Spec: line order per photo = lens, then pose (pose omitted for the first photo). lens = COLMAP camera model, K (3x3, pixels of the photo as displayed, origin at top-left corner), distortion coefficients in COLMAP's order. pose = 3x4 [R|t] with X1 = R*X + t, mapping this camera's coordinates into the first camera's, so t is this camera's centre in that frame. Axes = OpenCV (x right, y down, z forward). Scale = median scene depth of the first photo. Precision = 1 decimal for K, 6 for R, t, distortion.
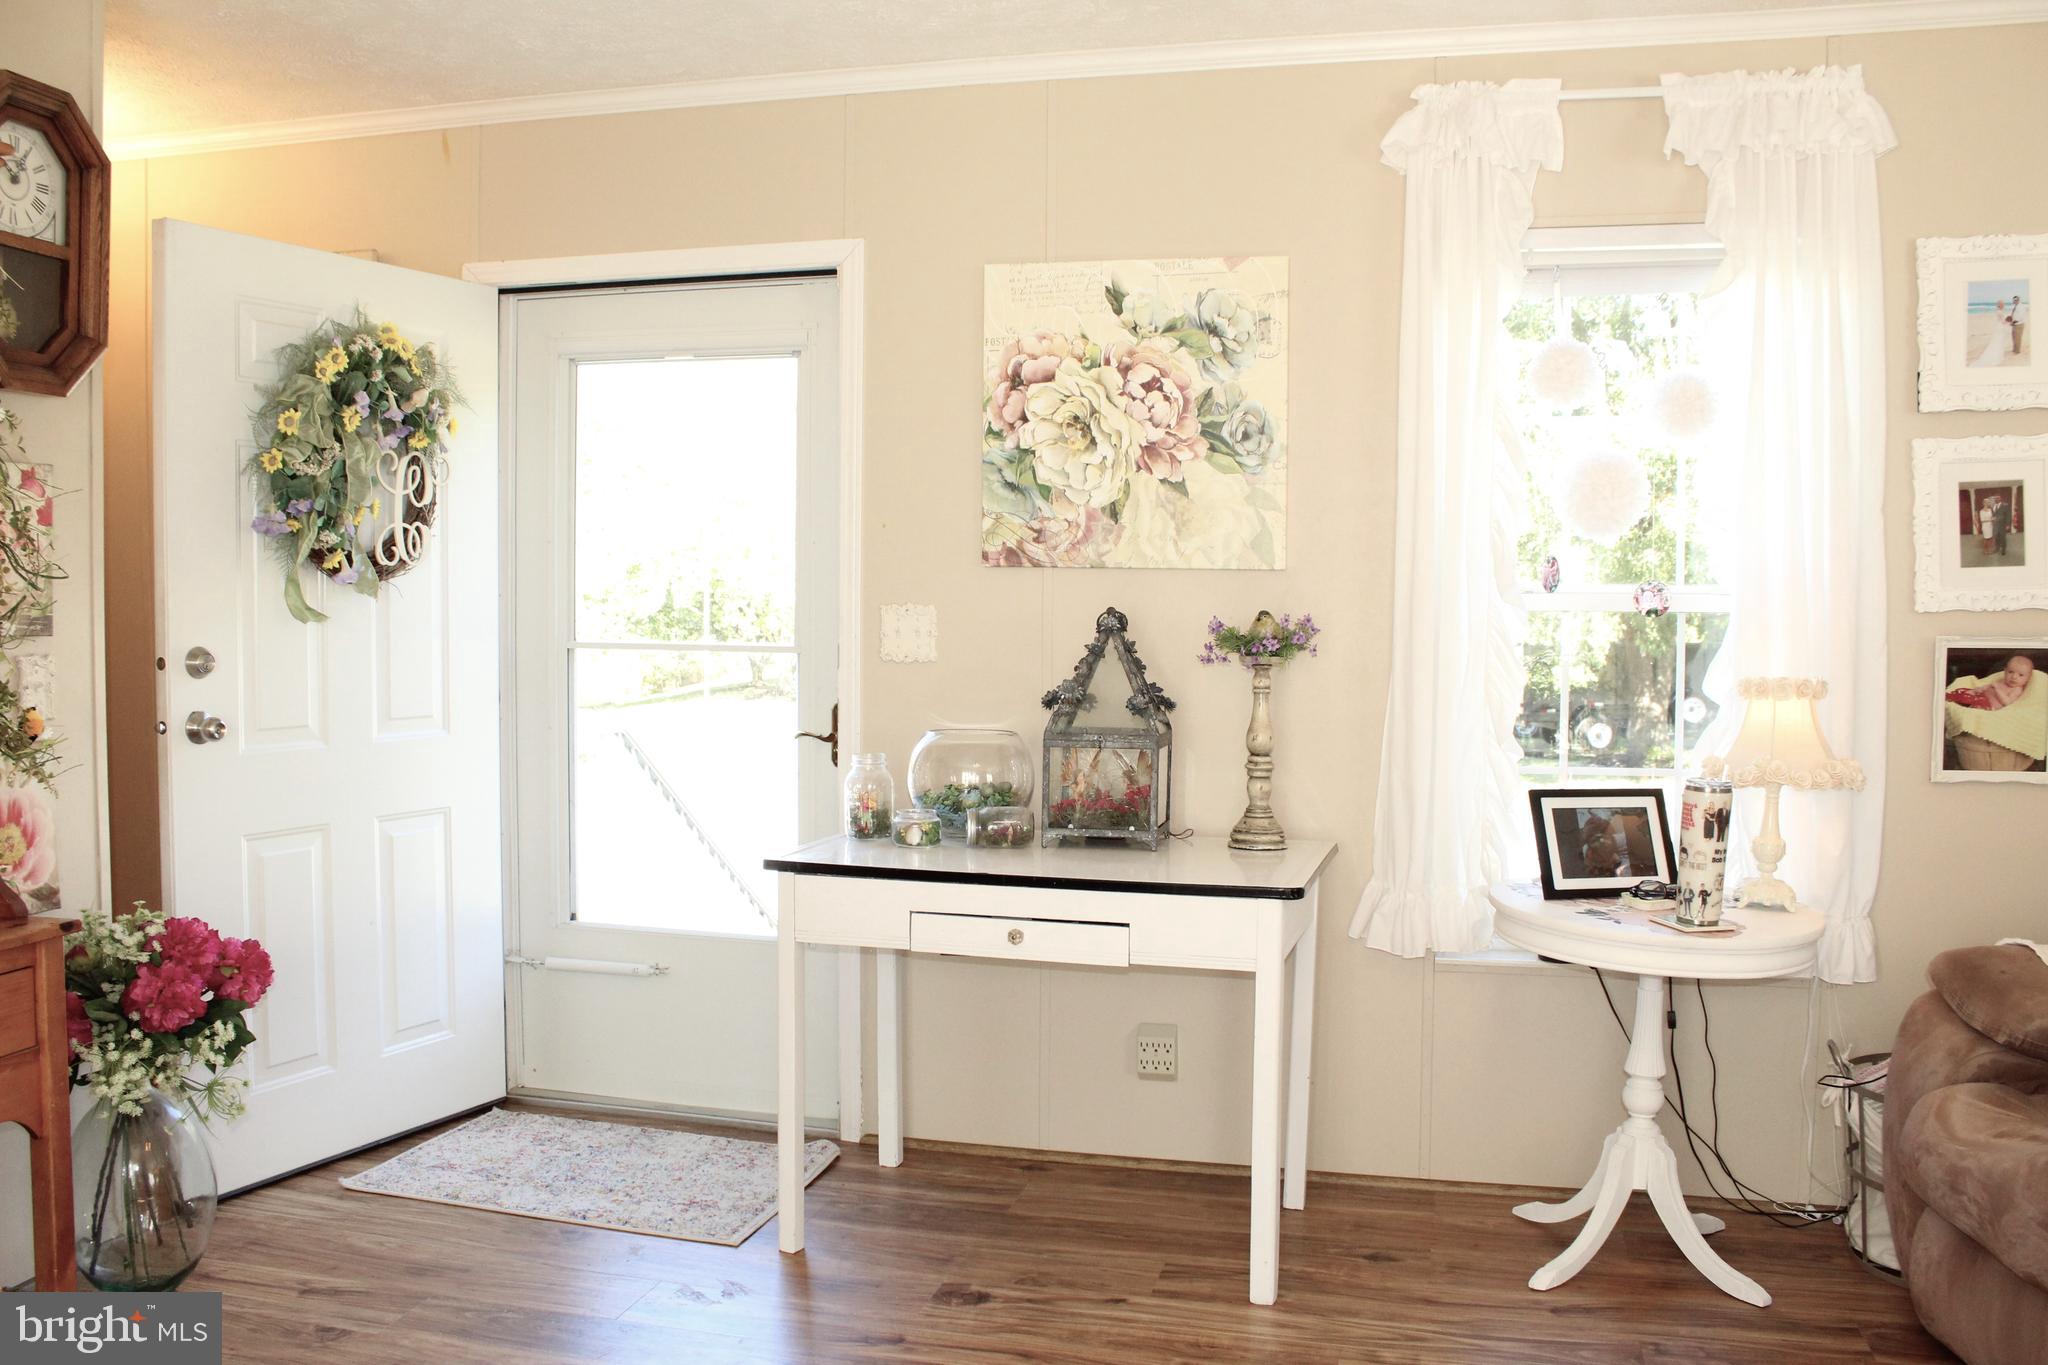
lens RADIAL K [[1697.5, 0, 1015.0], [0, 1697.5, 669.6], [0, 0, 1]] dist [-0.155484, 0.120049]
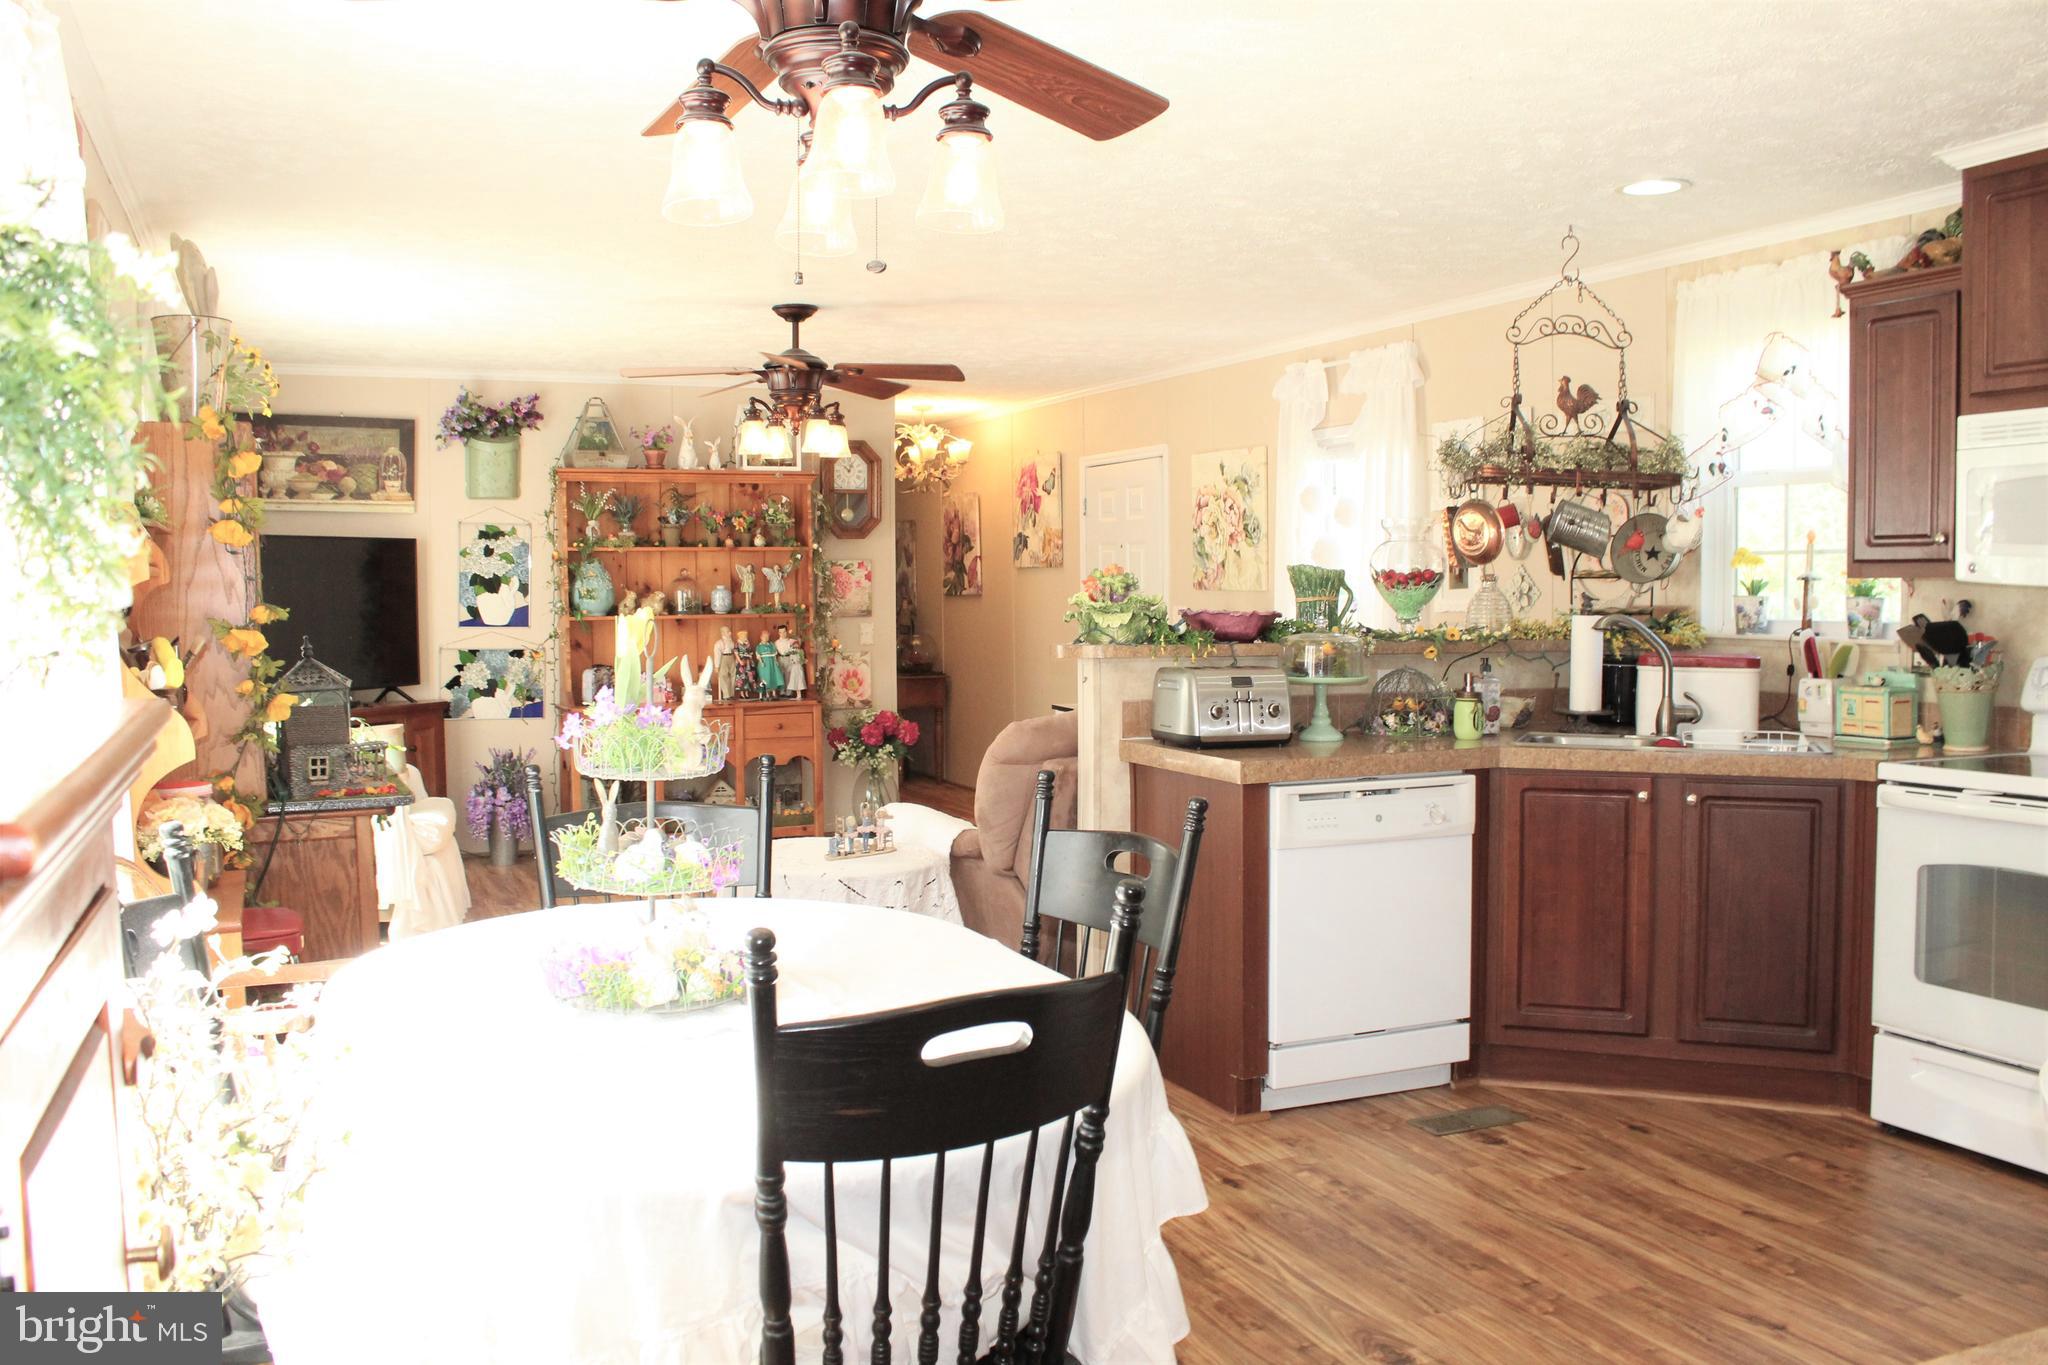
lens RADIAL K [[1697.5, 0, 1020.0], [0, 1697.5, 687.8], [0, 0, 1]] dist [-0.155484, 0.120049]
pose [[0.617223, 0.039667, -0.785788, 1.663916], [-0.024856, 0.999213, 0.030917, 0.005718], [0.786395, 0.000449, 0.617723, -0.584477]]
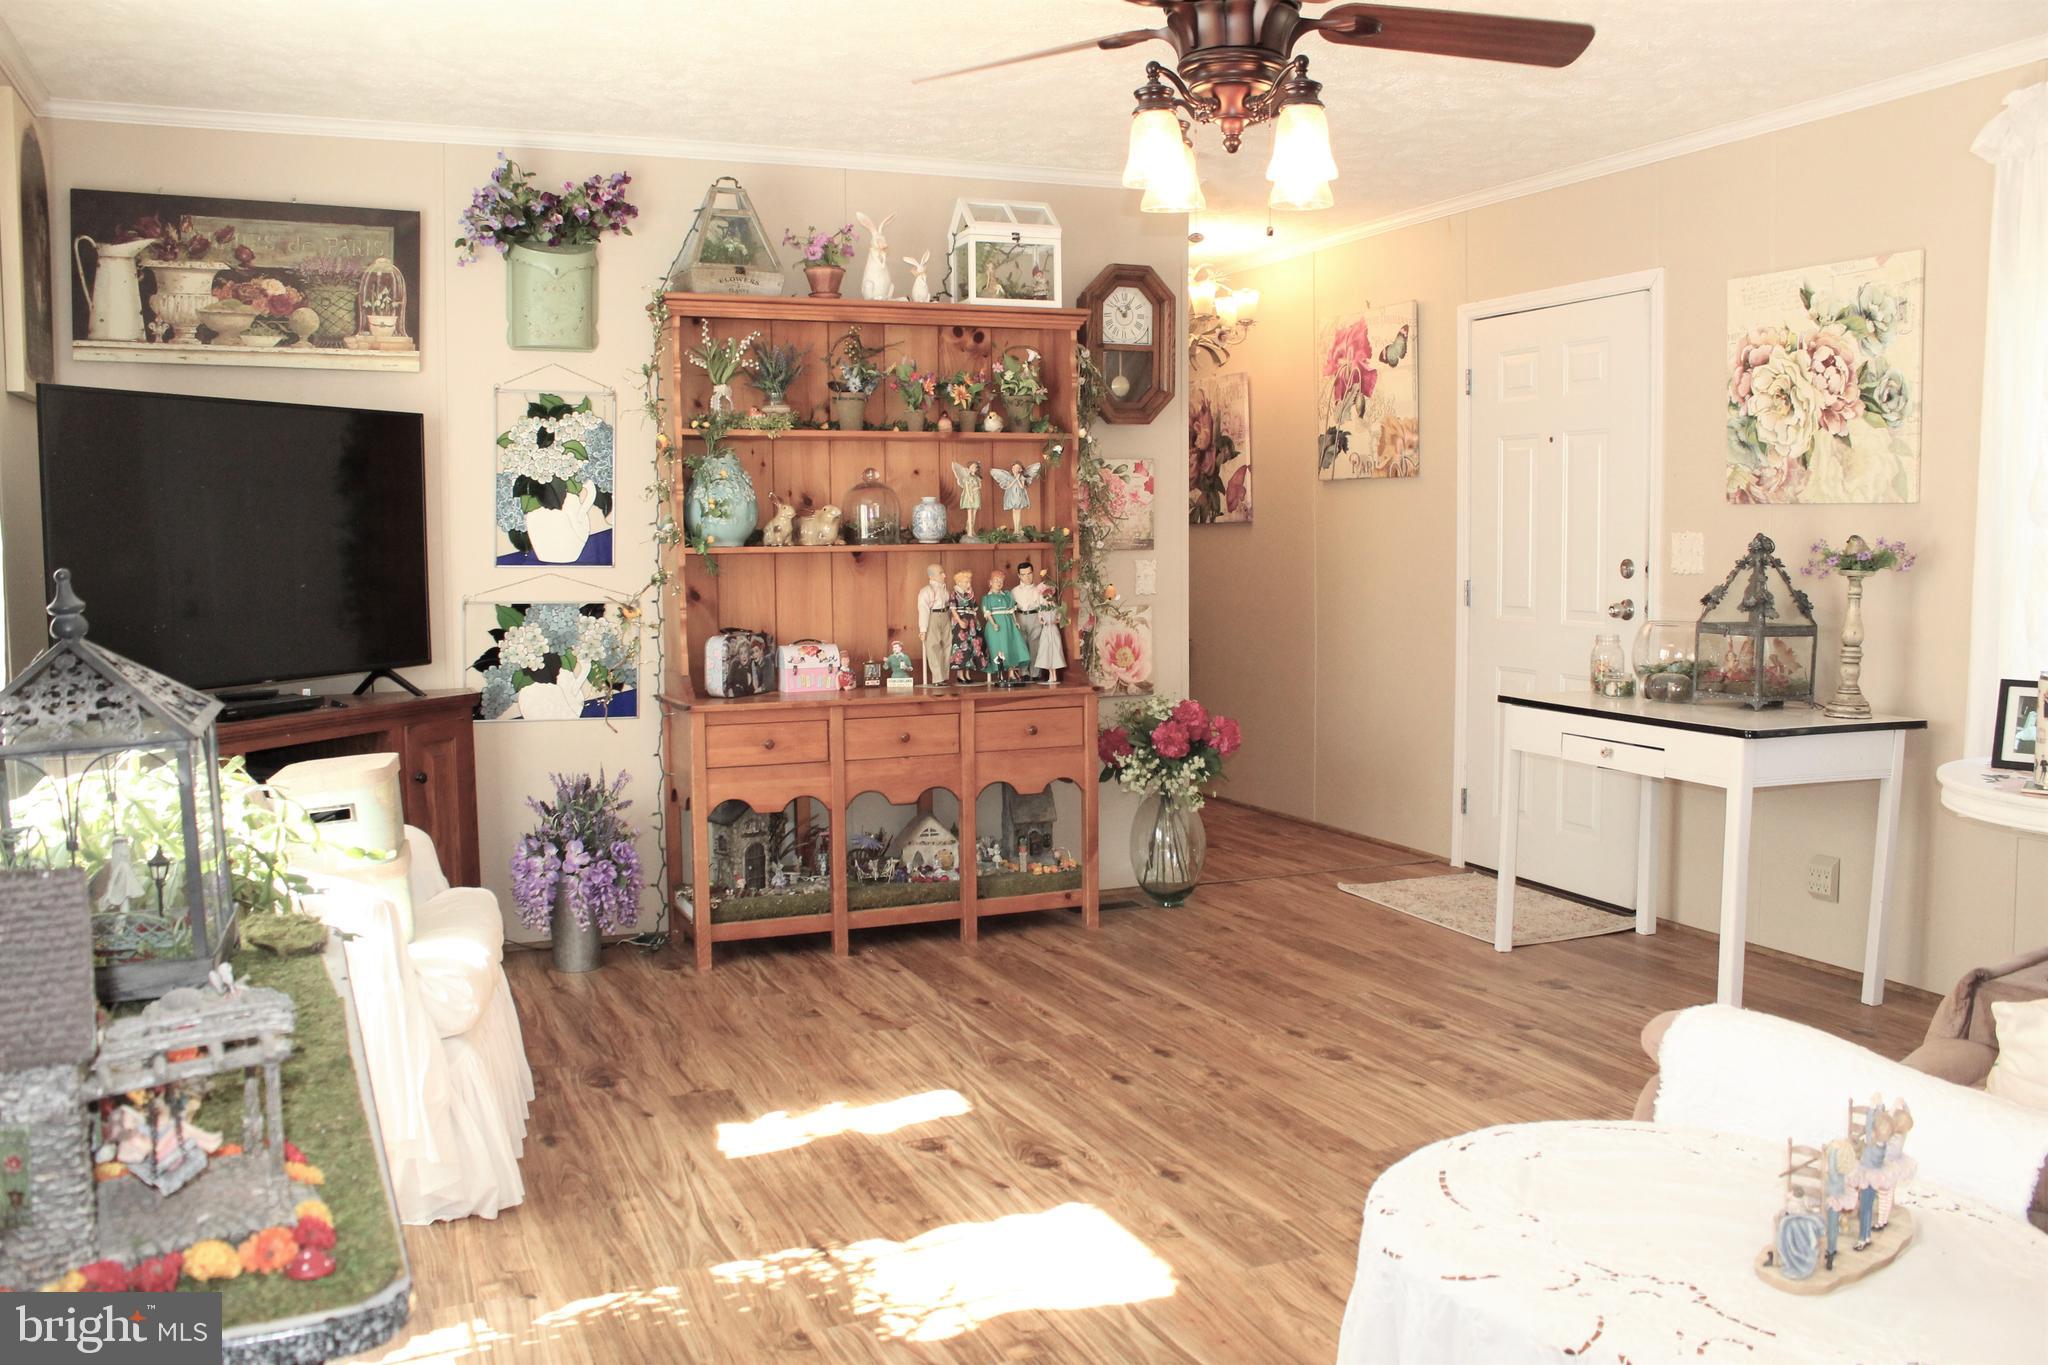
lens RADIAL K [[1697.5, 0, 1020.4], [0, 1697.5, 678.1], [0, 0, 1]] dist [-0.155484, 0.120049]
pose [[0.611263, 0.057563, -0.789331, 0.712926], [-0.022956, 0.998221, 0.055020, 0.019000], [0.791094, -0.015512, 0.611497, -0.266343]]
